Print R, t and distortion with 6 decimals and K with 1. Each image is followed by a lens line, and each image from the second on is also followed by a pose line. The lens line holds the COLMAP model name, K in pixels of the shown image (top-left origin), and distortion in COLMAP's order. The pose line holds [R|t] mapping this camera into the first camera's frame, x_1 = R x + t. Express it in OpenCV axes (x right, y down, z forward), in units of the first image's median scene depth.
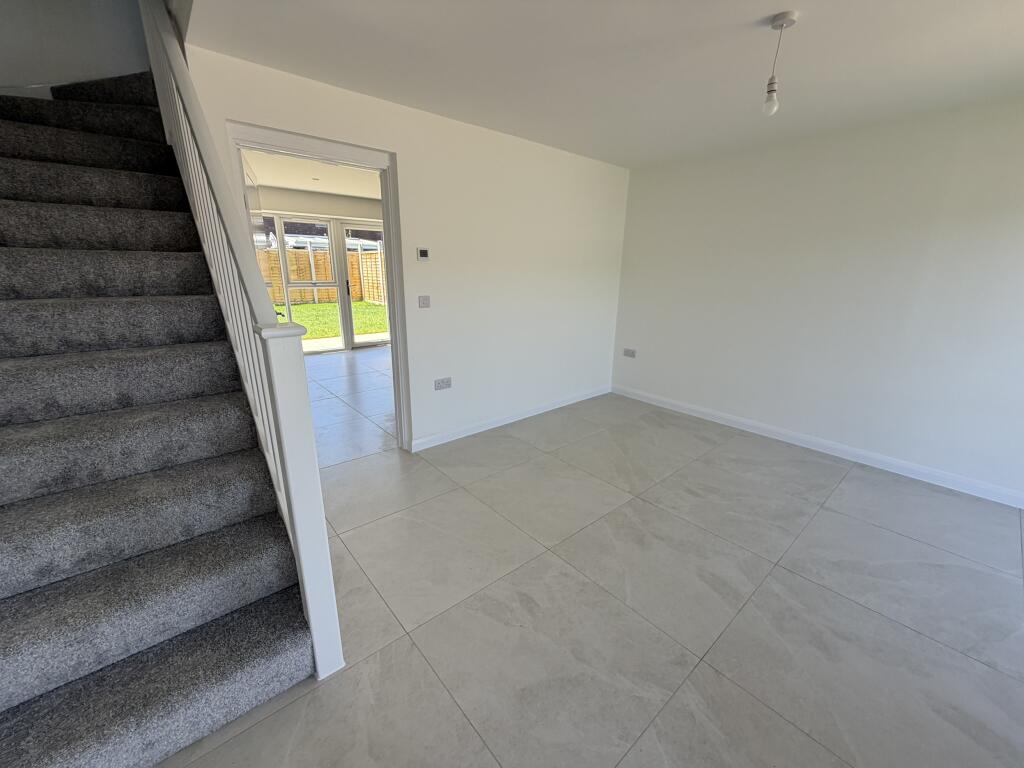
lens RADIAL K [[408.7, 0, 510.0], [0, 408.7, 383.2], [0, 0, 1]] dist [0.001816, -0.000058]
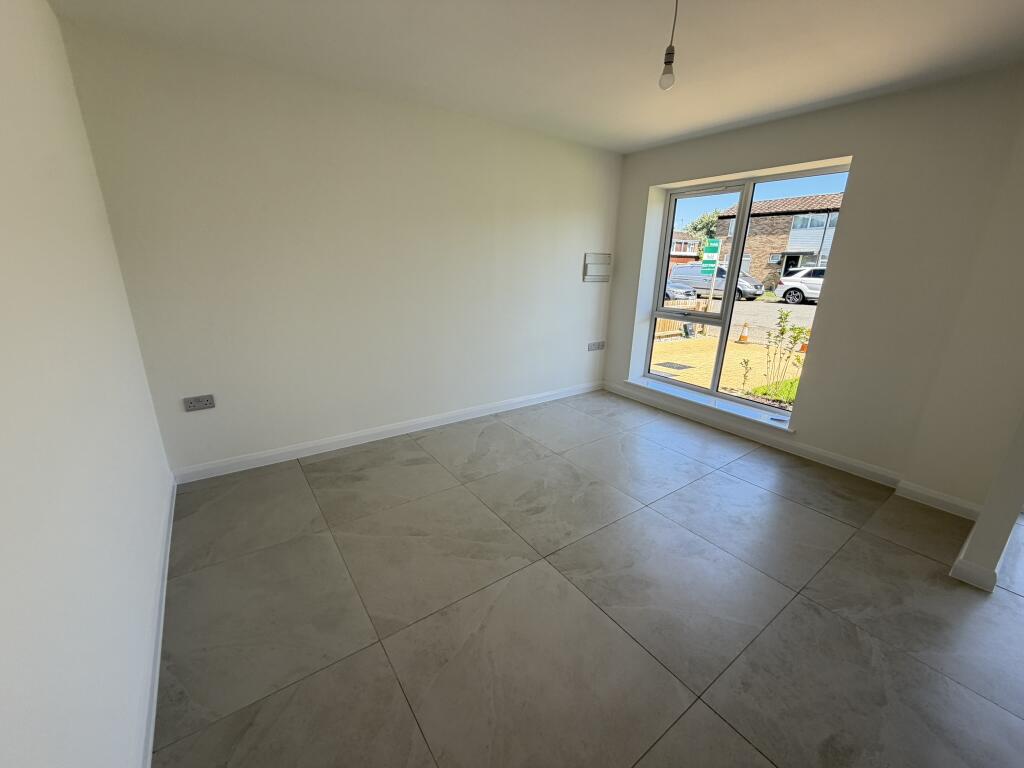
lens RADIAL K [[408.7, 0, 510.0], [0, 408.7, 383.2], [0, 0, 1]] dist [0.001816, -0.000058]
pose [[0.089286, -0.300667, 0.949541, -0.270860], [0.254984, 0.928478, 0.270021, -0.207028], [-0.962814, 0.218008, 0.159566, 0.740924]]
